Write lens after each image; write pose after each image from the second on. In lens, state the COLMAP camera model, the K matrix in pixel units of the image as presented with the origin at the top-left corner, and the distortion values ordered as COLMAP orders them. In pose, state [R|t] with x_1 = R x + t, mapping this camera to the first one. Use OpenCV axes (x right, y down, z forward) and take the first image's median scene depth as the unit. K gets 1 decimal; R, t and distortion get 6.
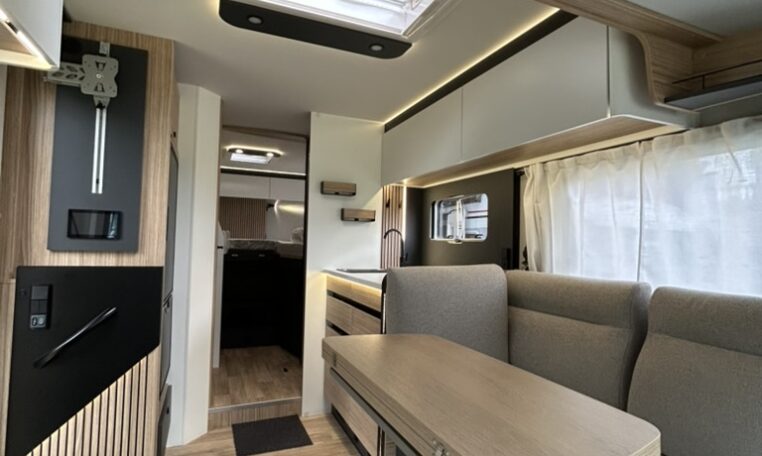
lens RADIAL K [[410.1, 0, 381.0], [0, 410.1, 228.0], [0, 0, 1]] dist [-0.001852, -0.000126]
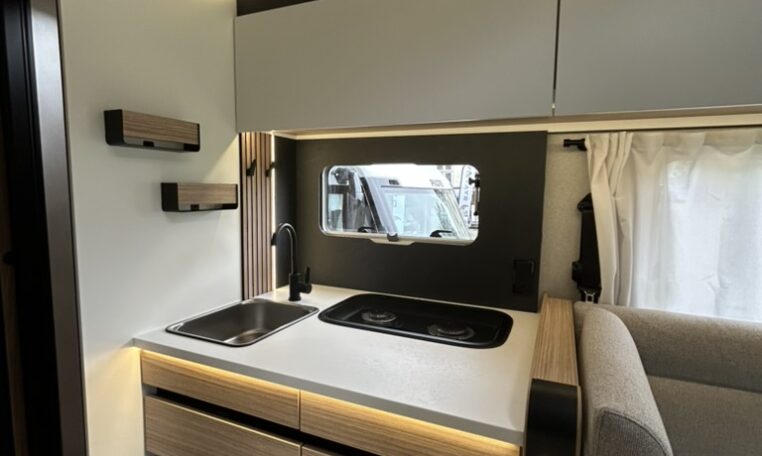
lens RADIAL K [[410.1, 0, 381.0], [0, 410.1, 228.0], [0, 0, 1]] dist [-0.001852, -0.000126]
pose [[0.739369, -0.080197, 0.668507, -0.204723], [-0.025079, 0.988912, 0.146372, -0.065607], [-0.672833, -0.124989, 0.729160, 0.533693]]
